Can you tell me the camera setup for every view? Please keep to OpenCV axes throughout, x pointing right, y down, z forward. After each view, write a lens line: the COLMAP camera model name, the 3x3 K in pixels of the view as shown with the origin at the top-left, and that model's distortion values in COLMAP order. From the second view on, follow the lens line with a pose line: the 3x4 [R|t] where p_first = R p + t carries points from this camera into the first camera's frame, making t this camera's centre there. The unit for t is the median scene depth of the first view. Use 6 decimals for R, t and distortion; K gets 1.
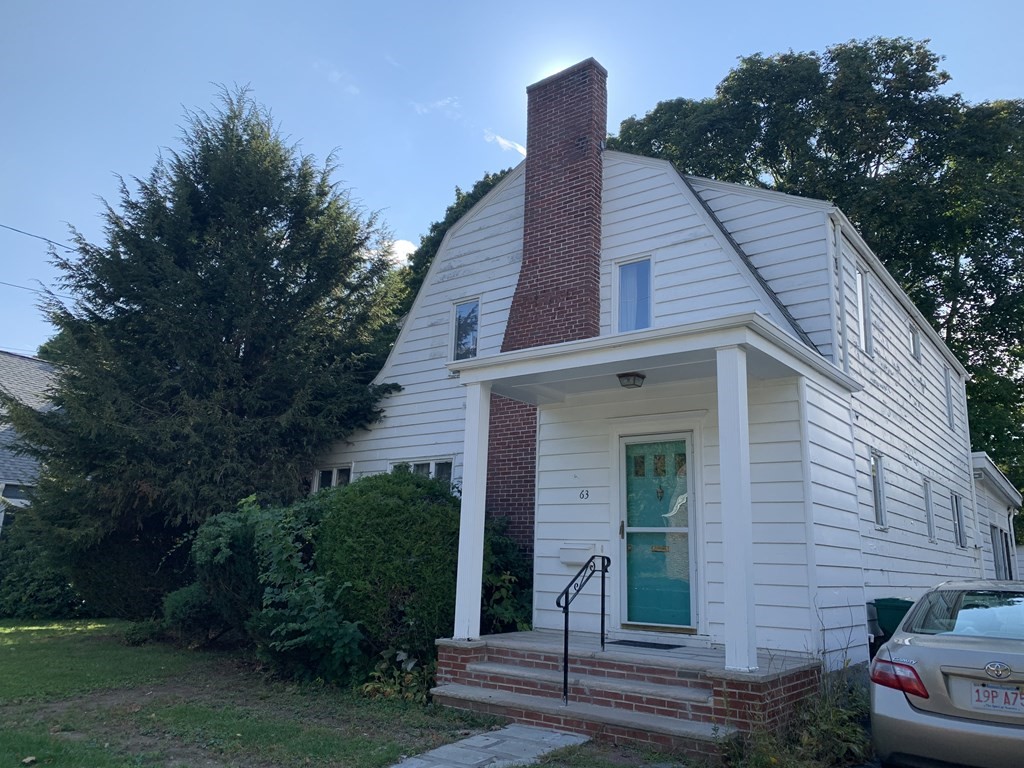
lens RADIAL K [[782.1, 0, 512.0], [0, 782.1, 384.0], [0, 0, 1]] dist [0.056909, -0.054211]
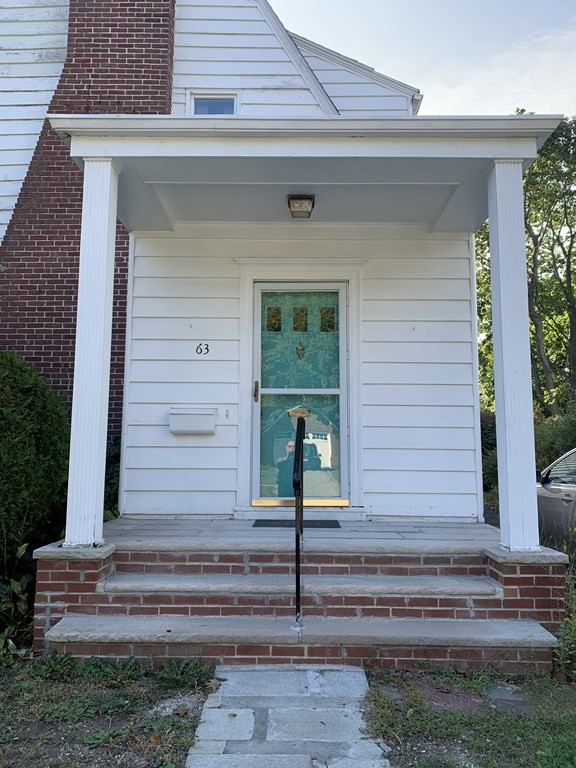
lens RADIAL K [[586.6, 0, 288.0], [0, 586.6, 384.0], [0, 0, 1]] dist [0.056909, -0.054211]
pose [[0.804433, 0.041739, 0.592575, -0.228034], [-0.115812, 0.989407, 0.087527, 0.135112], [-0.582645, -0.139037, 0.800746, 0.547333]]
